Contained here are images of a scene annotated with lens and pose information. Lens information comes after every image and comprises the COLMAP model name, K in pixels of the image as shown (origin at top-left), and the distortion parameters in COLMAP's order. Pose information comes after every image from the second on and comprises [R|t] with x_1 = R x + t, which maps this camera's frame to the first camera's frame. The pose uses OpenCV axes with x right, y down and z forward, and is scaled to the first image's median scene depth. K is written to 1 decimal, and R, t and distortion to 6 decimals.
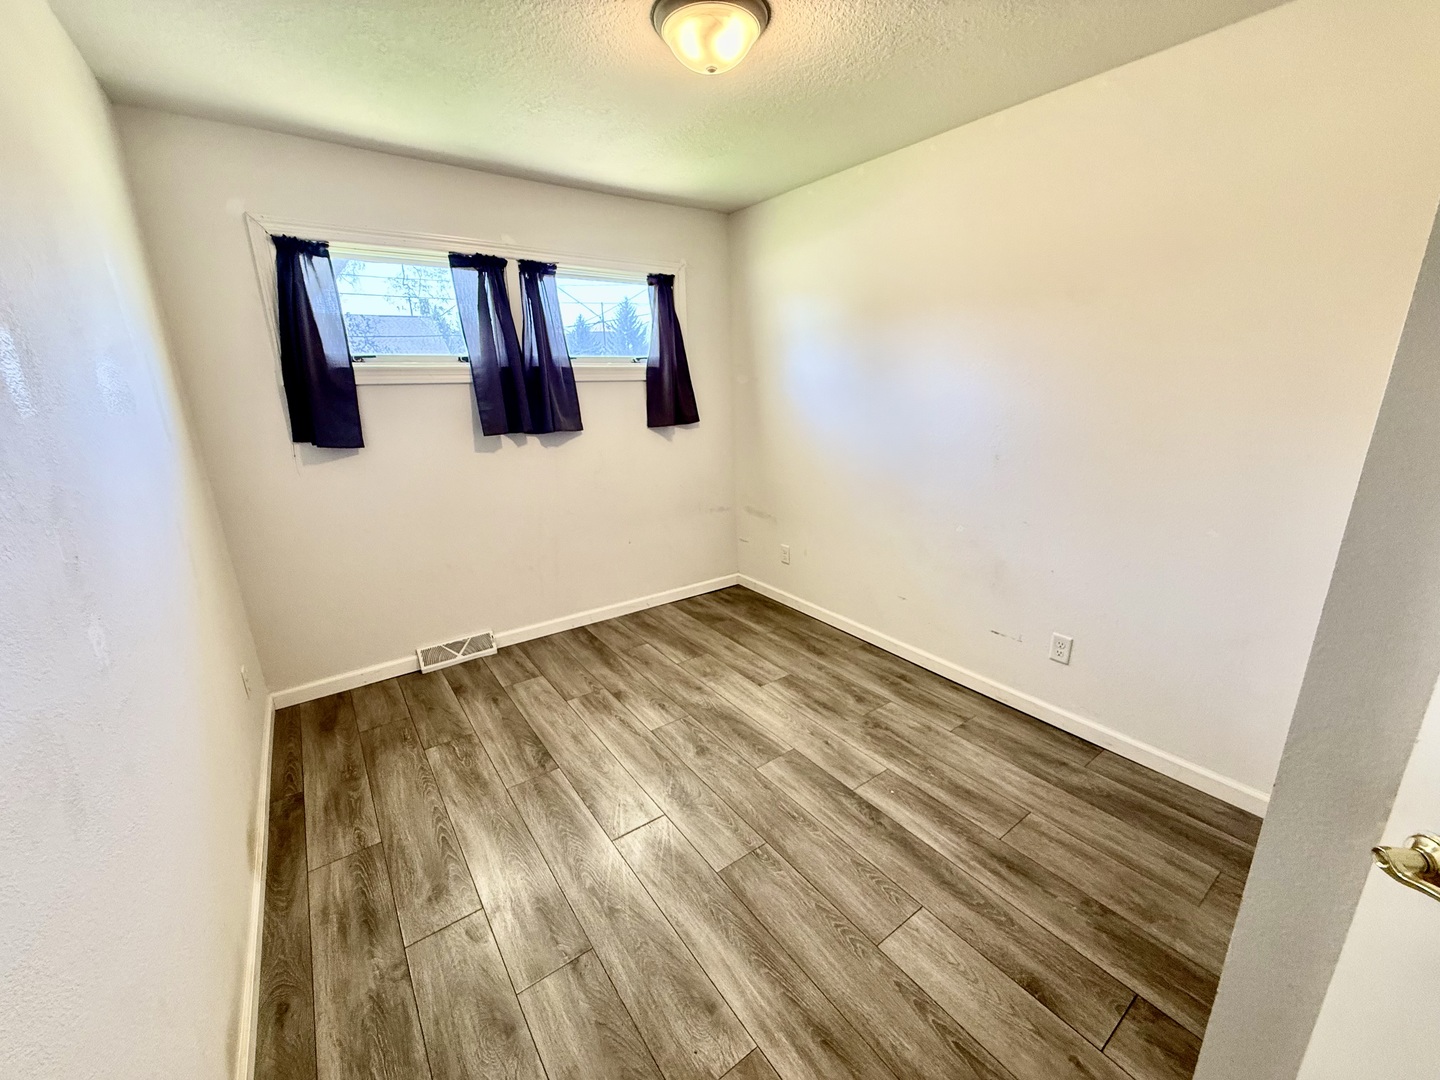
lens RADIAL K [[574.1, 0, 715.9], [0, 574.1, 540.0], [0, 0, 1]] dist [0.001561, 0.000034]
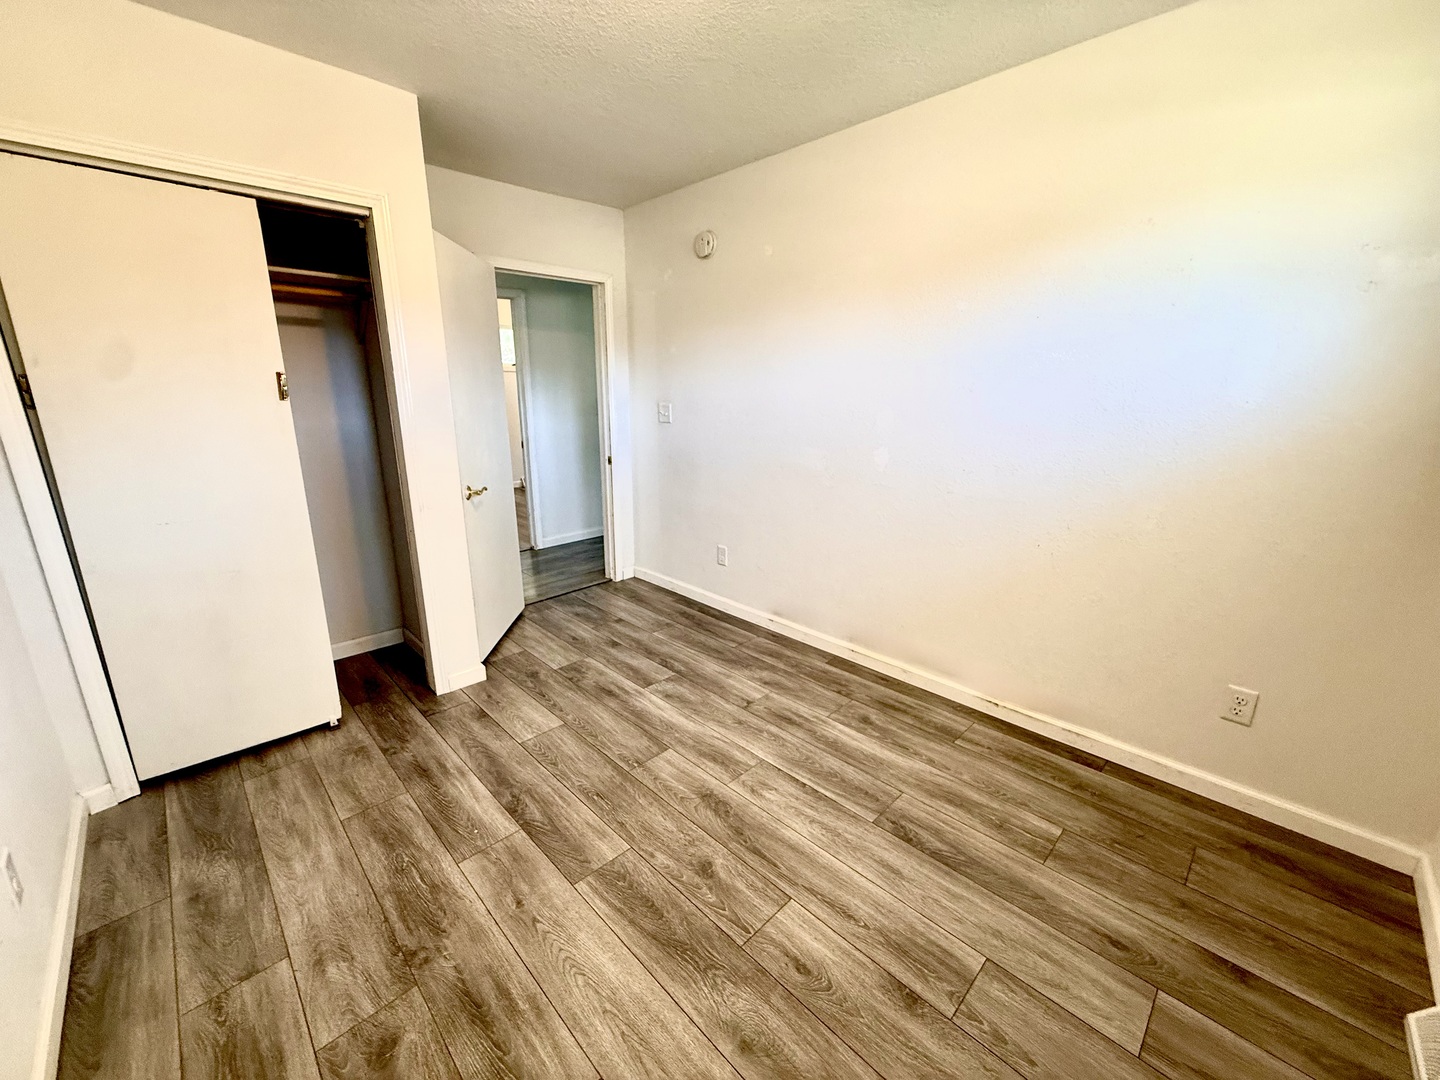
lens RADIAL K [[574.1, 0, 715.9], [0, 574.1, 540.0], [0, 0, 1]] dist [0.001561, 0.000034]
pose [[-0.989337, 0.054930, -0.134890, 0.038674], [-0.021200, 0.861976, 0.506506, -0.373441], [0.144094, 0.503965, -0.851620, 1.498941]]
